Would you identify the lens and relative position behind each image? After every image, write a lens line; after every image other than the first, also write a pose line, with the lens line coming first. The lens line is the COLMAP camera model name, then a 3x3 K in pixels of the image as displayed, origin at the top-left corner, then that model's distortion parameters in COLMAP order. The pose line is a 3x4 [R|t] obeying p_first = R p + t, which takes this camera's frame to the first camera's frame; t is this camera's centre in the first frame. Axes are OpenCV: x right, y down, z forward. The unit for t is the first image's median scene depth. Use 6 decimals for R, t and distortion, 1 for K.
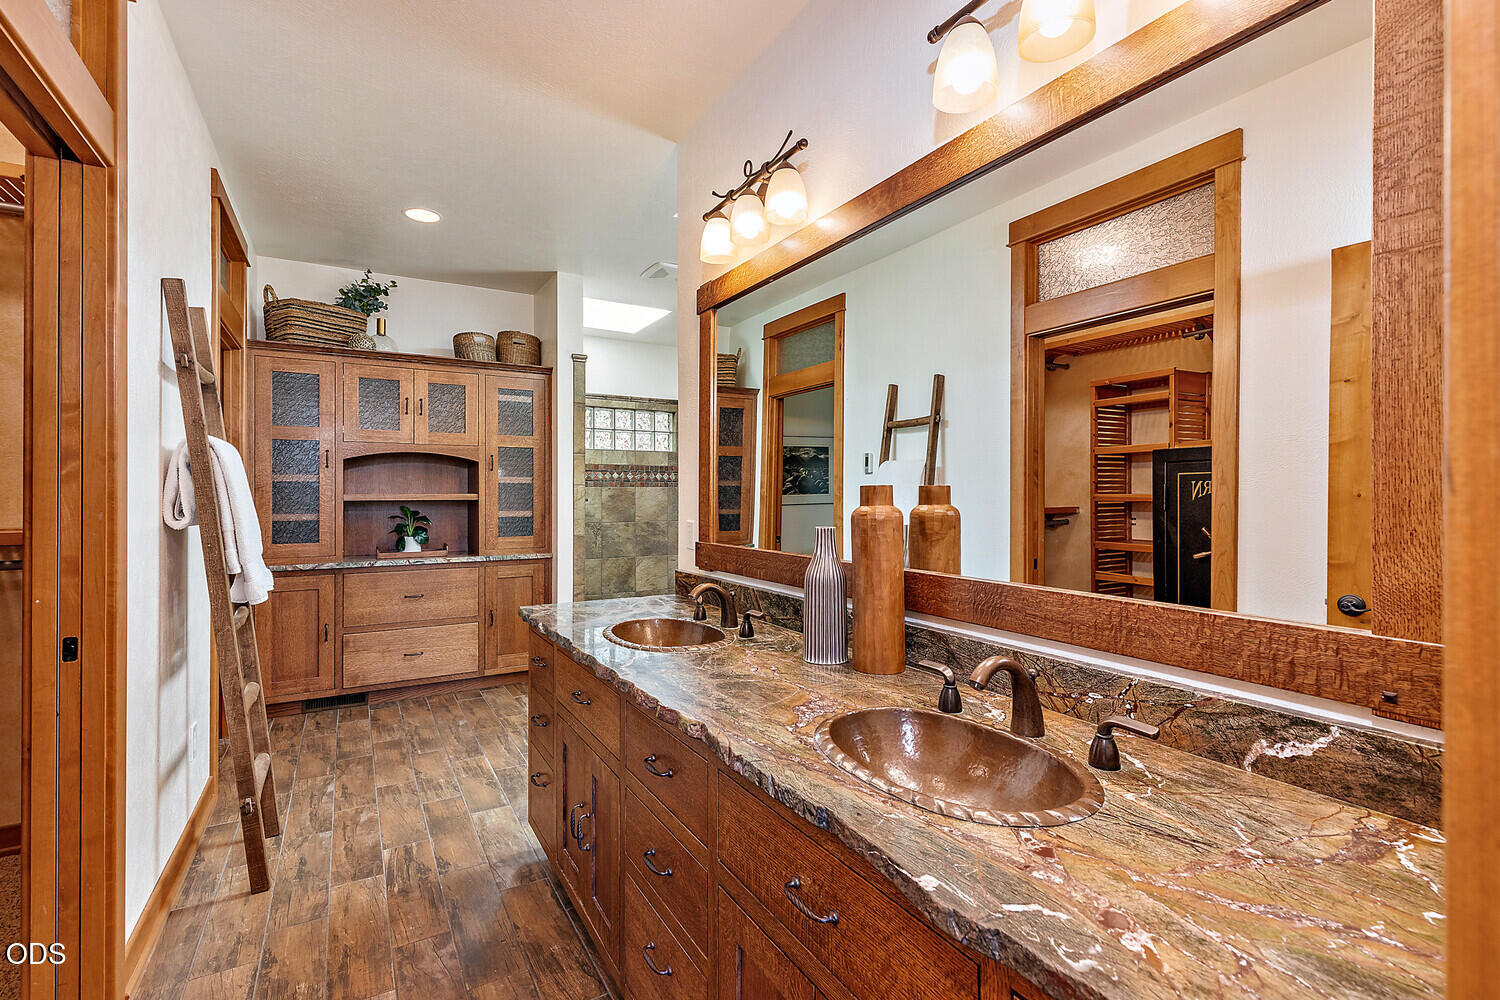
lens RADIAL K [[678.4, 0, 752.1], [0, 678.4, 494.2], [0, 0, 1]] dist [-0.000419, 0.000038]
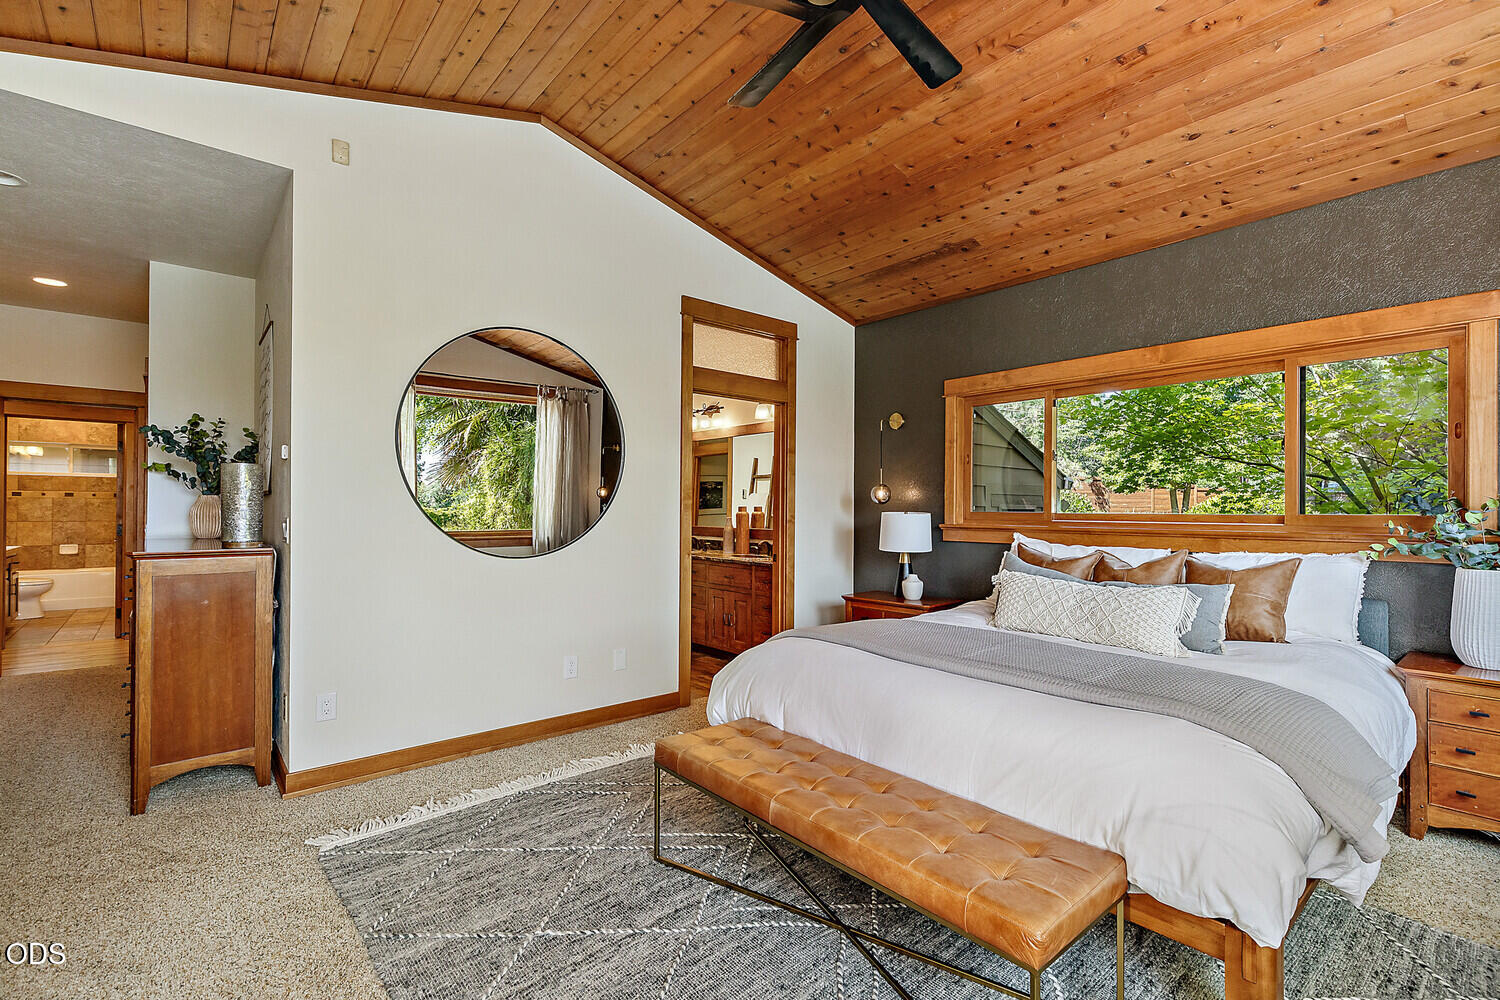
lens RADIAL K [[678.4, 0, 751.4], [0, 678.4, 504.5], [0, 0, 1]] dist [-0.000419, 0.000038]
pose [[0.986157, 0.009153, 0.165564, -0.162003], [-0.007941, 0.999937, -0.007976, 0.003147], [-0.165626, 0.006550, 0.986167, -1.126753]]
